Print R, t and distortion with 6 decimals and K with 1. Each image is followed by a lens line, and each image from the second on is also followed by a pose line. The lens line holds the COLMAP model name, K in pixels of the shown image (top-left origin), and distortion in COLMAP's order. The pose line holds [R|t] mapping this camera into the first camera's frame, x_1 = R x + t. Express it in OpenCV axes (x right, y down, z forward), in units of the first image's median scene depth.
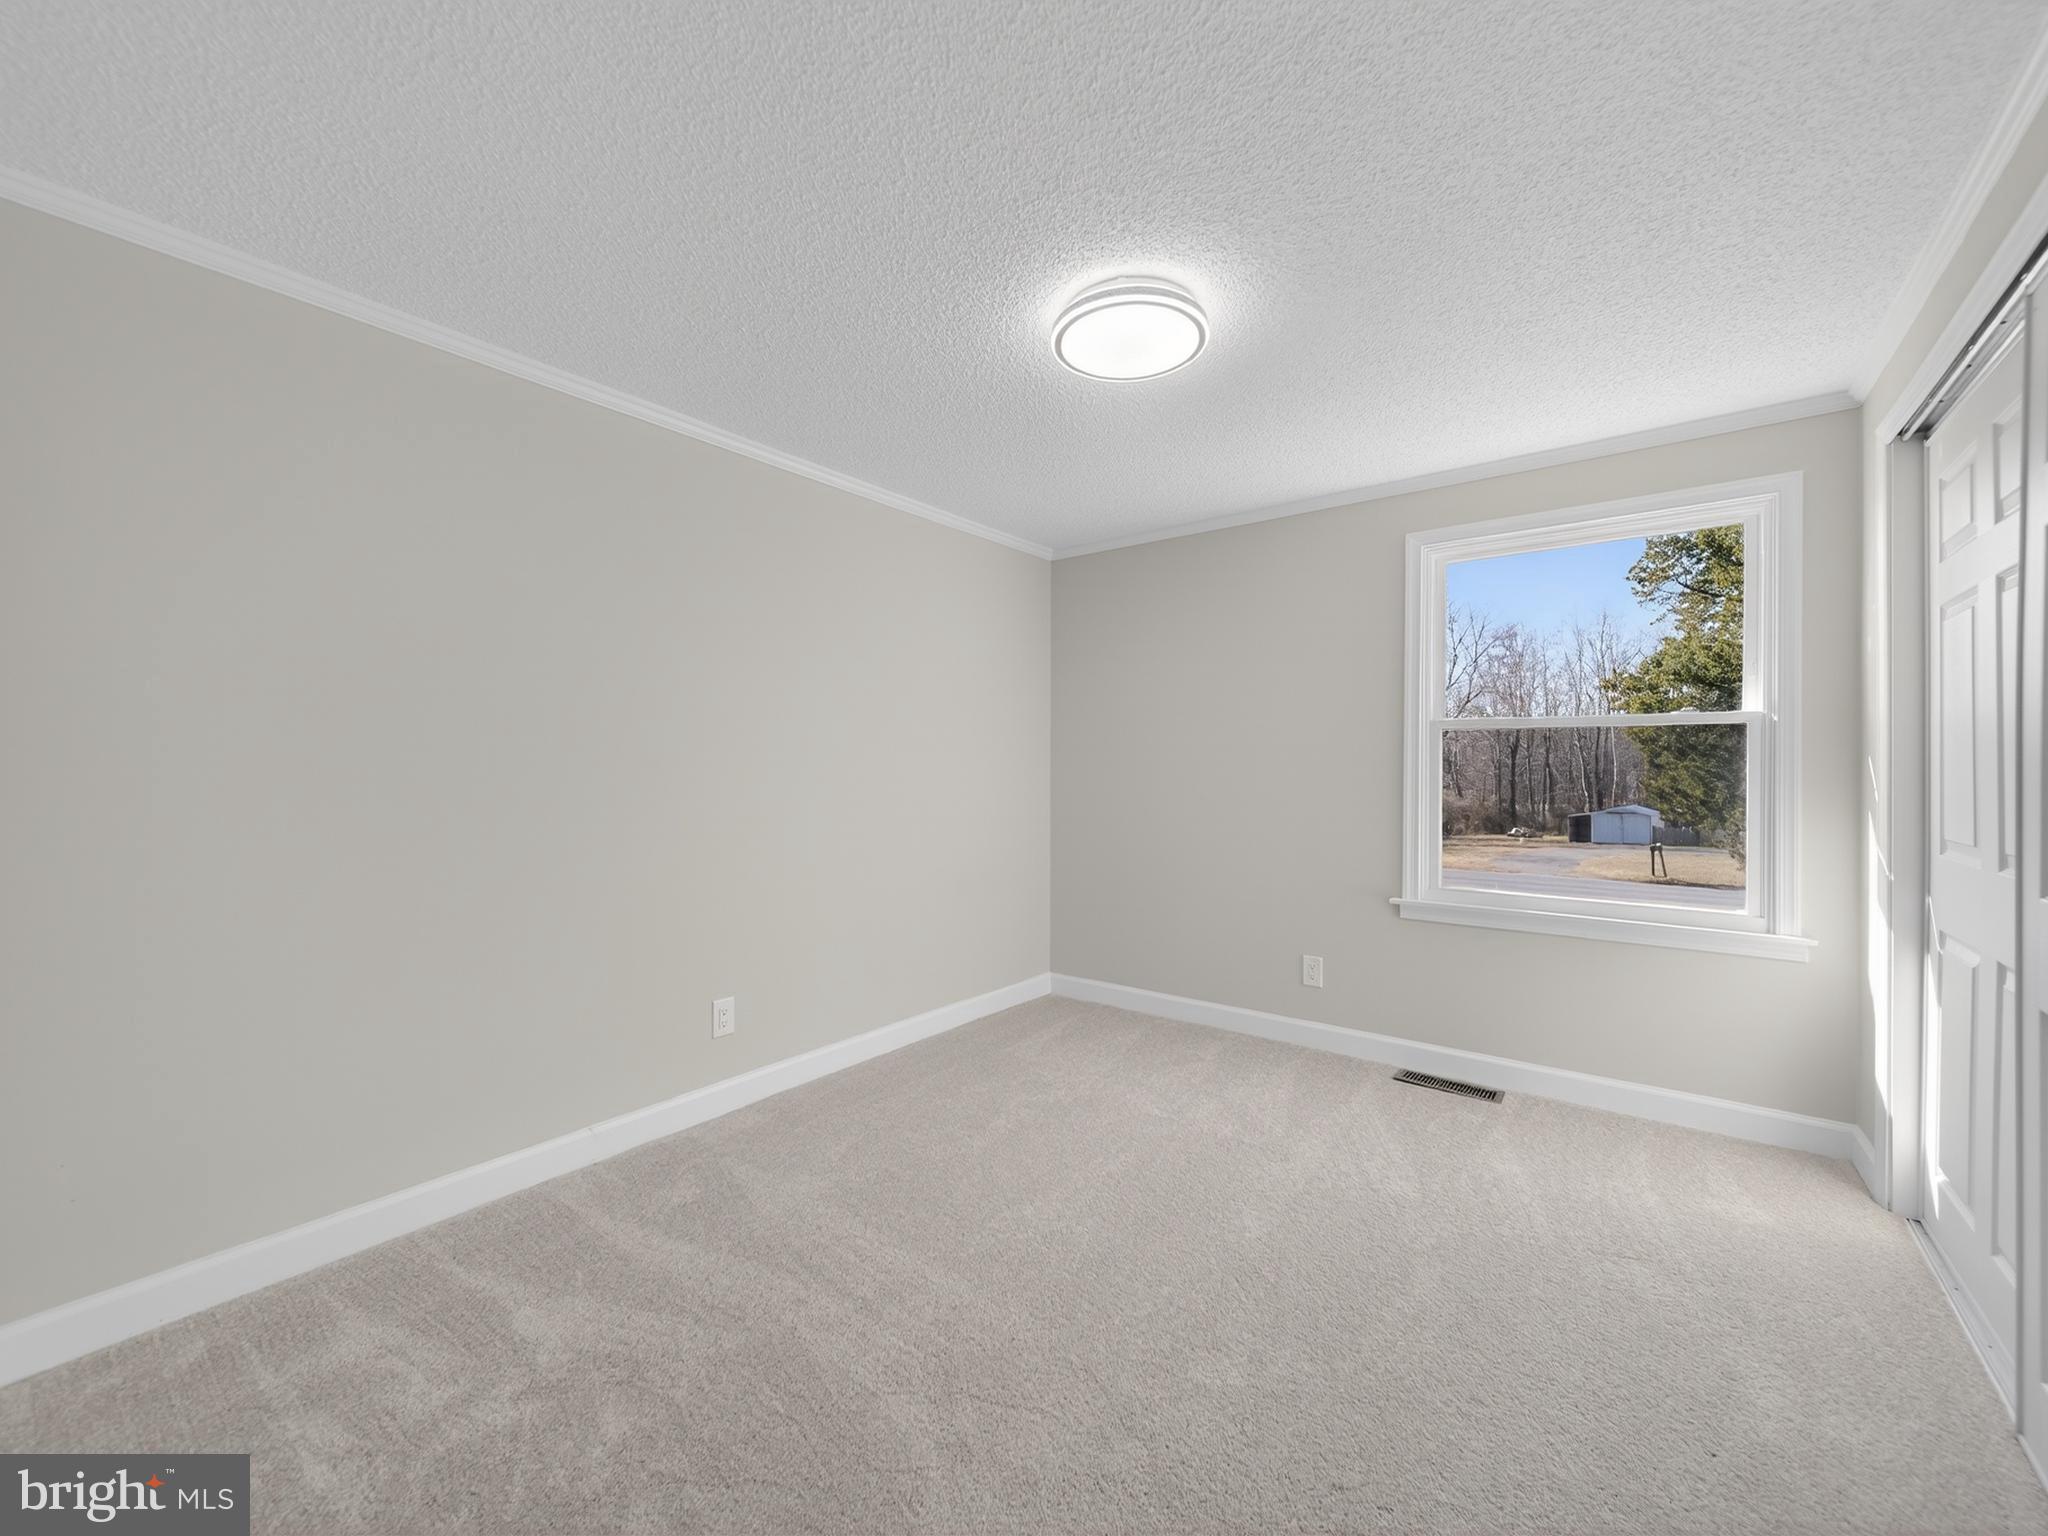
lens RADIAL K [[807.2, 0, 1029.6], [0, 807.2, 771.4], [0, 0, 1]] dist [0.000628, -0.000370]
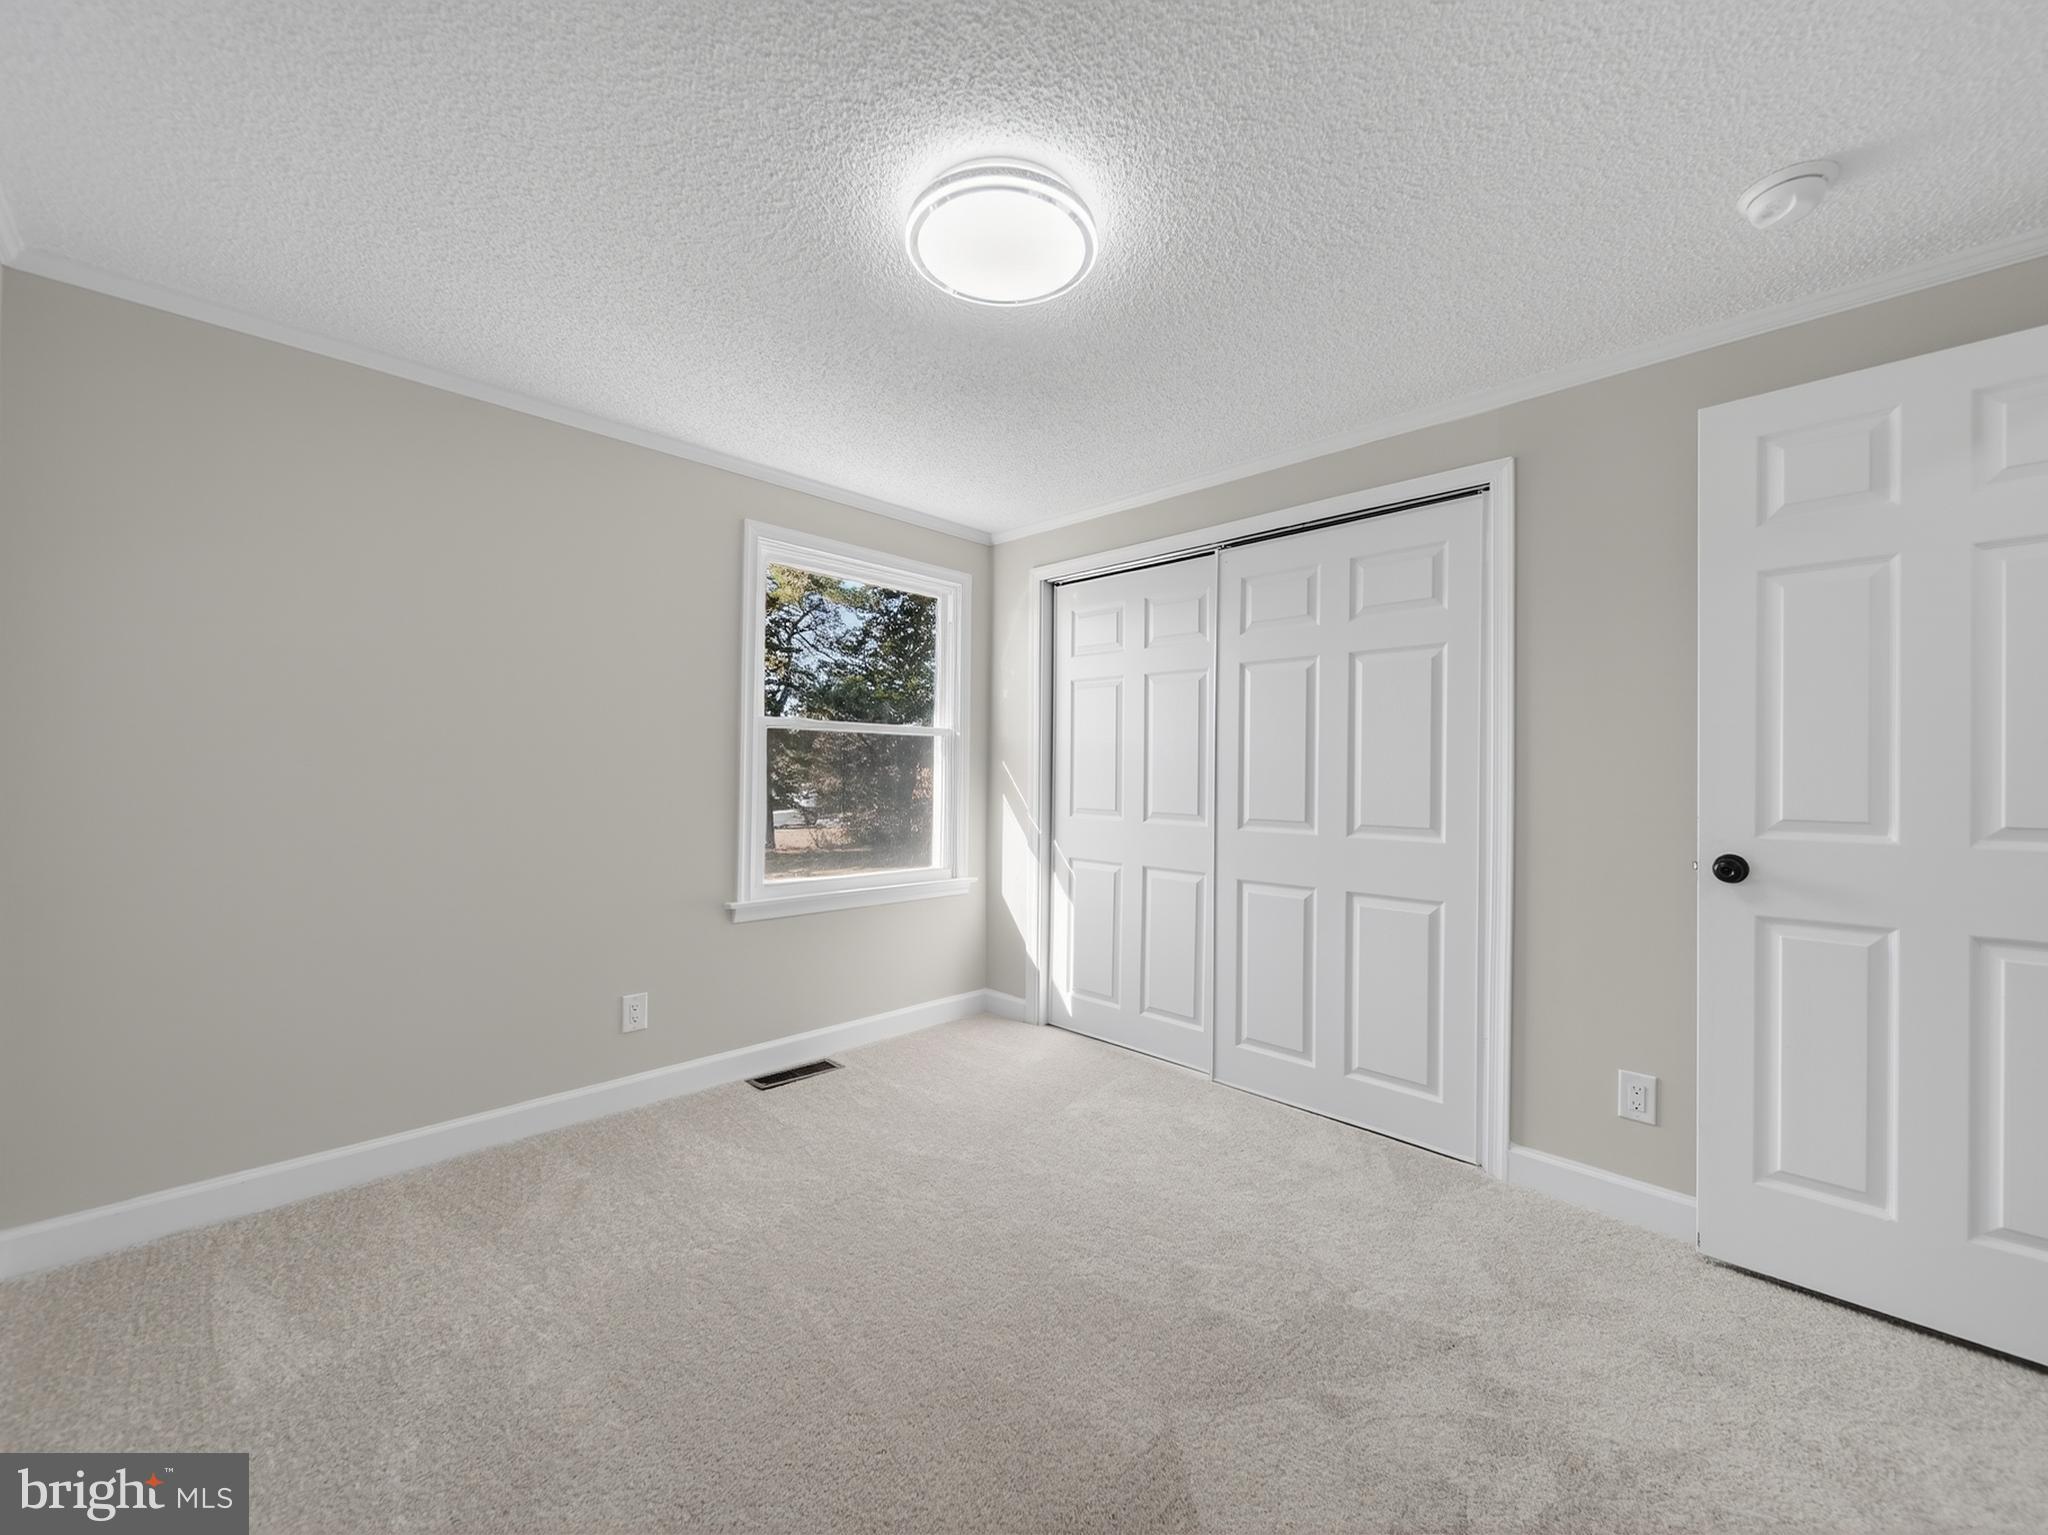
lens RADIAL K [[807.2, 0, 1029.6], [0, 807.2, 770.9], [0, 0, 1]] dist [0.000628, -0.000370]
pose [[0.116055, 0.003199, 0.993238, -0.476034], [-0.007902, 0.999966, -0.002298, 0.004217], [-0.993211, -0.007582, 0.116076, 0.598973]]
